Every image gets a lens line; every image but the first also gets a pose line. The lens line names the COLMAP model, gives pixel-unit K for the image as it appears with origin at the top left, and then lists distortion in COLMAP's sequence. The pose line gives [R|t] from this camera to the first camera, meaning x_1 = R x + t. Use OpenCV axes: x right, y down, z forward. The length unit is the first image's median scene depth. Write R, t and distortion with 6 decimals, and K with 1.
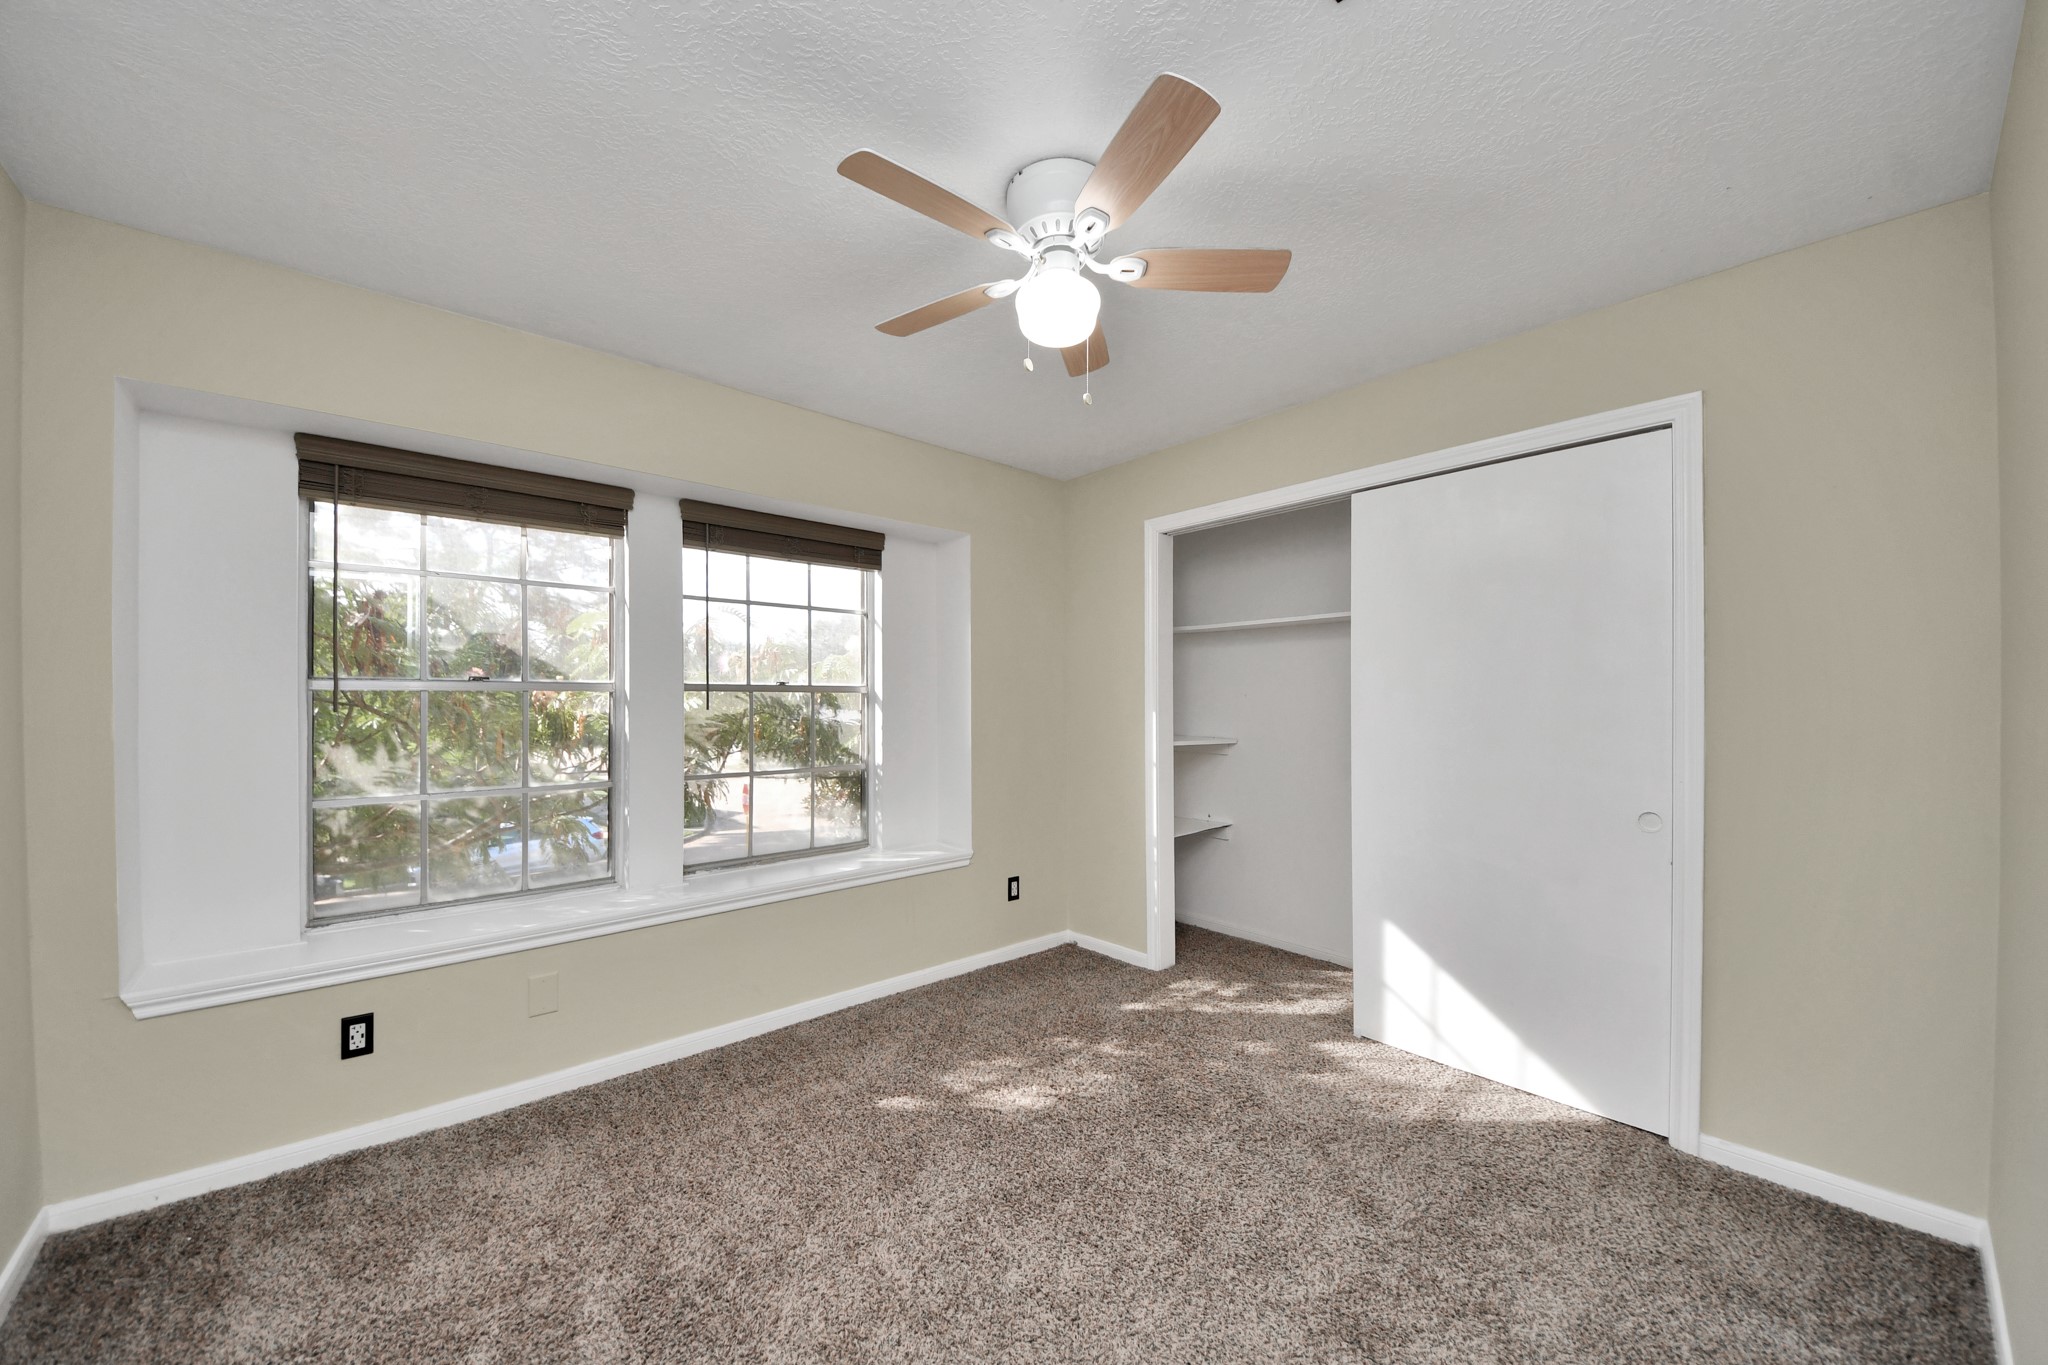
lens RADIAL K [[722.6, 0, 1022.2], [0, 722.6, 693.4], [0, 0, 1]] dist [0.048128, -0.024997]
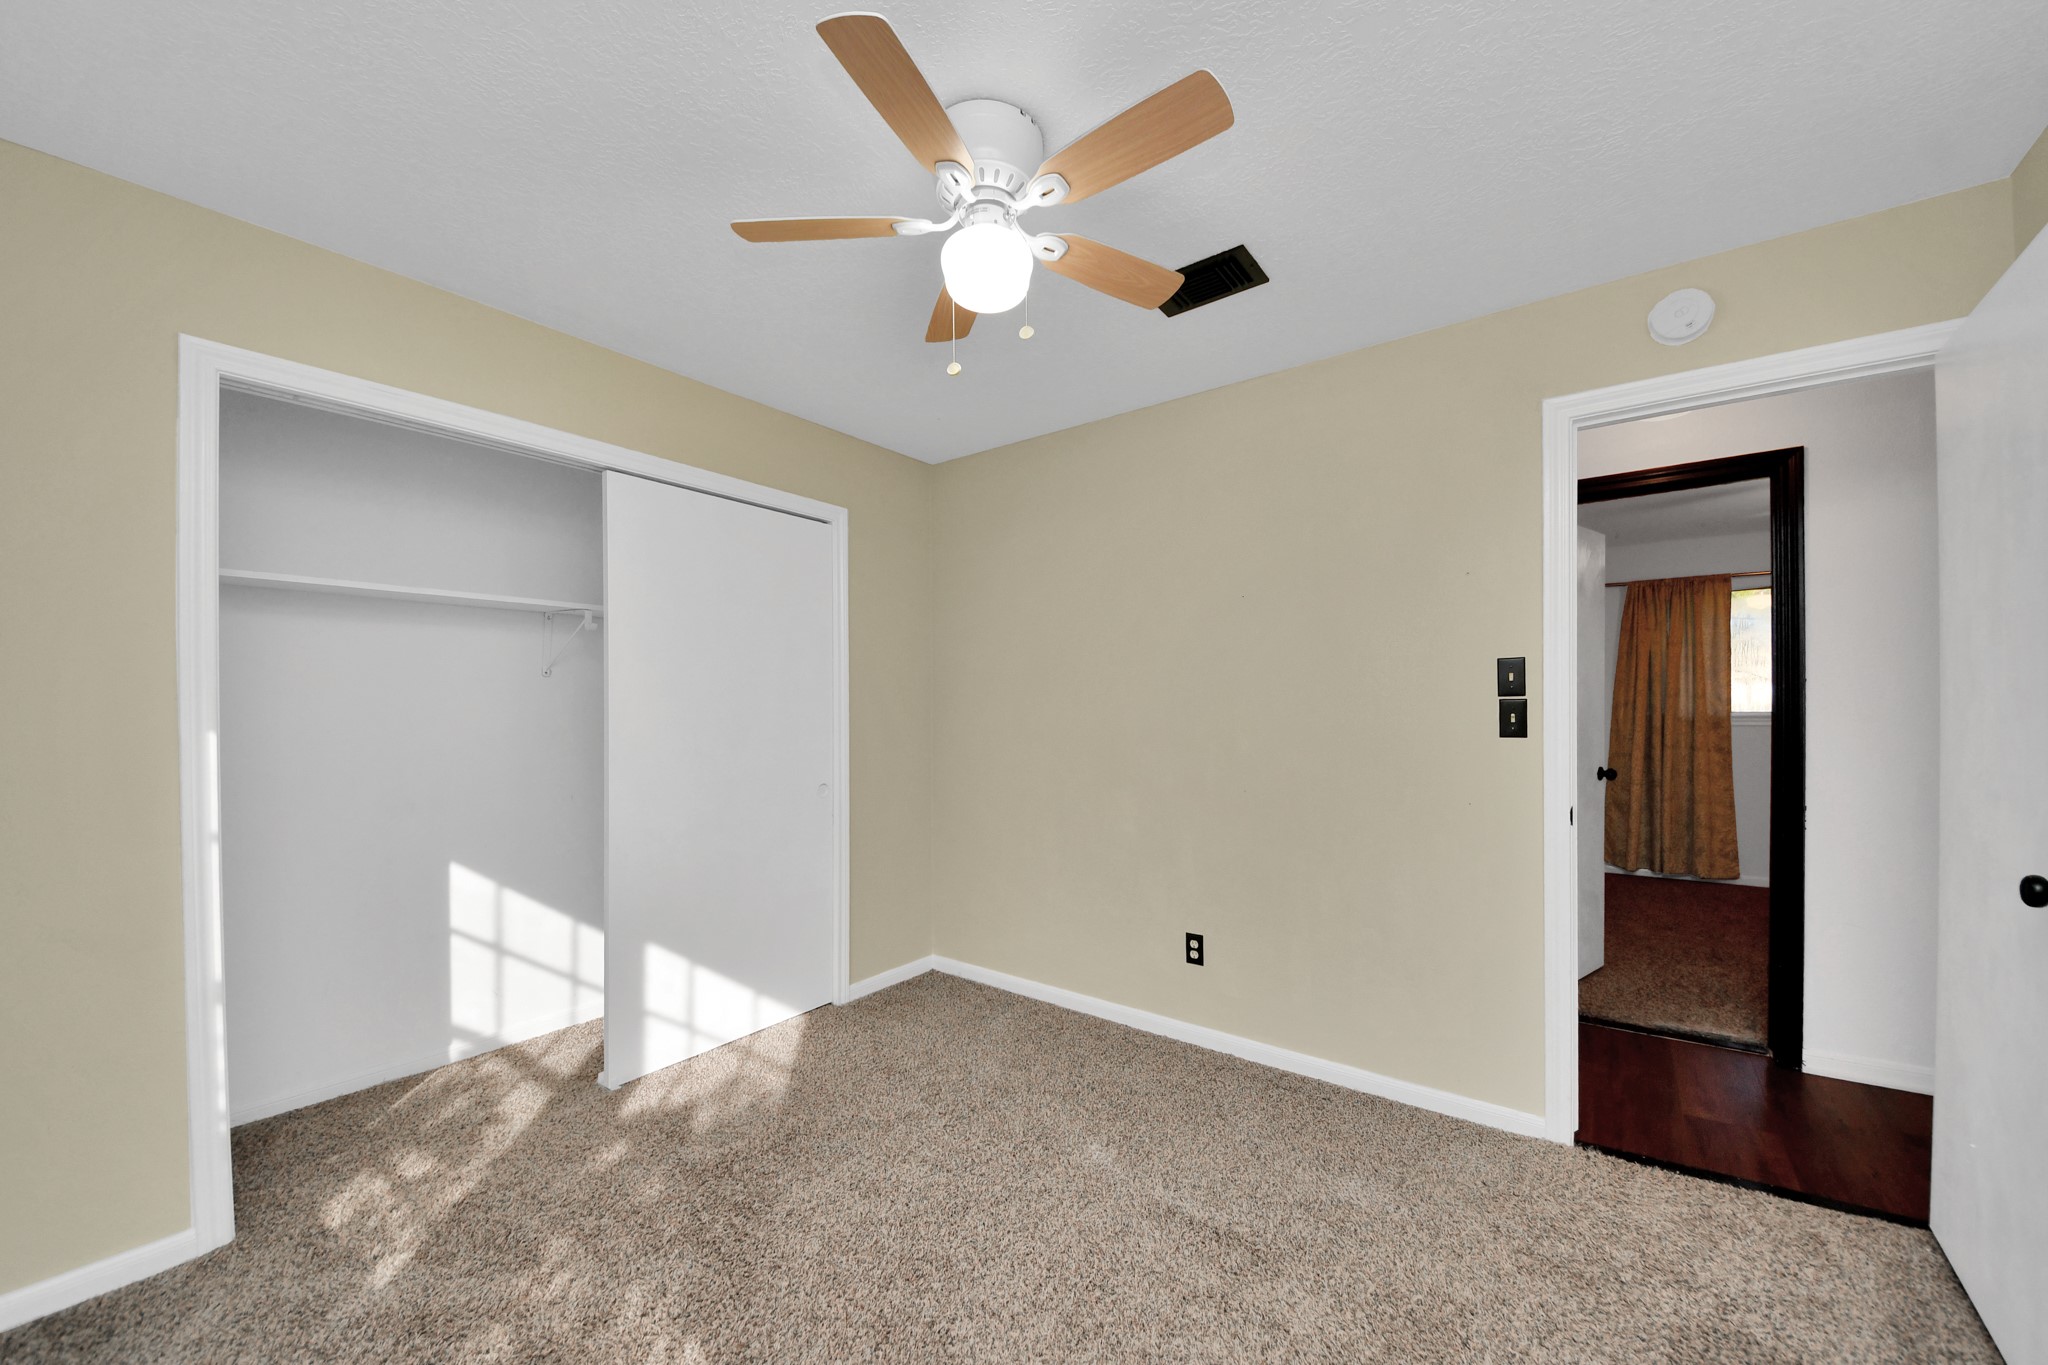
lens RADIAL K [[722.6, 0, 1022.2], [0, 722.6, 693.4], [0, 0, 1]] dist [0.048128, -0.024997]
pose [[-0.147334, 0.023901, 0.988798, -0.463654], [0.001822, 0.999713, -0.023894, 0.014450], [-0.989085, -0.001719, -0.147336, 0.604436]]
